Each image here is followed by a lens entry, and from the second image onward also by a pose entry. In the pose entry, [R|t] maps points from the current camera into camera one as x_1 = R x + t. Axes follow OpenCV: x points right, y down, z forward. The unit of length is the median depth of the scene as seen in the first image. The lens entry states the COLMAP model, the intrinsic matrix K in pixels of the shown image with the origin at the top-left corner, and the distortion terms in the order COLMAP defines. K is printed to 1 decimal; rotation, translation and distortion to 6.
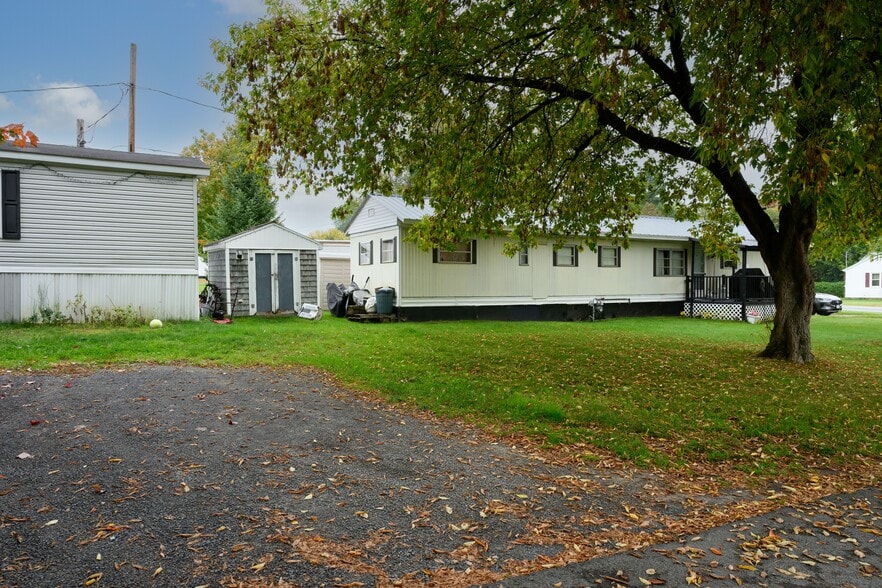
lens RADIAL K [[578.6, 0, 441.0], [0, 578.6, 294.0], [0, 0, 1]] dist [-0.004429, -0.004347]
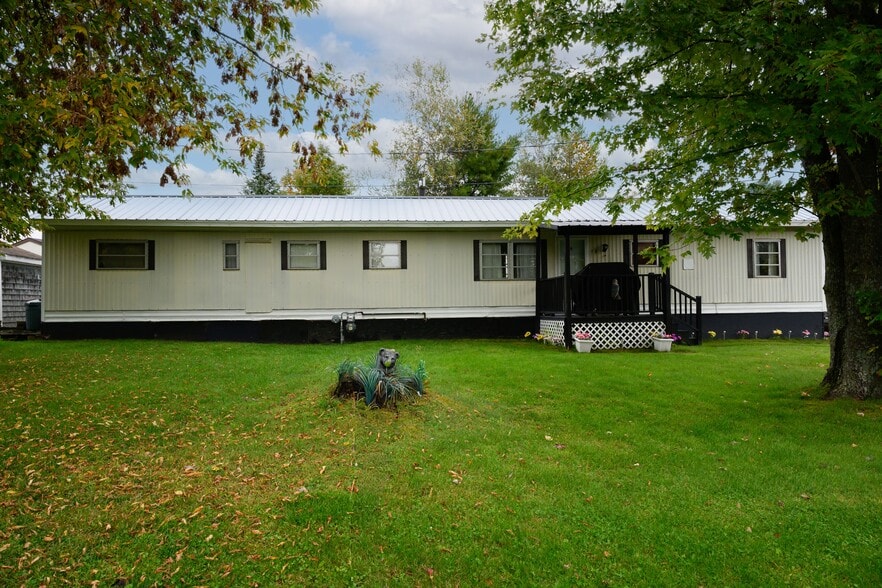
lens RADIAL K [[578.6, 0, 441.0], [0, 578.6, 294.0], [0, 0, 1]] dist [-0.004429, -0.004347]
pose [[0.909952, -0.016384, -0.414390, 0.678570], [0.003199, 0.999467, -0.032490, 0.008611], [0.414702, 0.028239, 0.909519, 0.388029]]
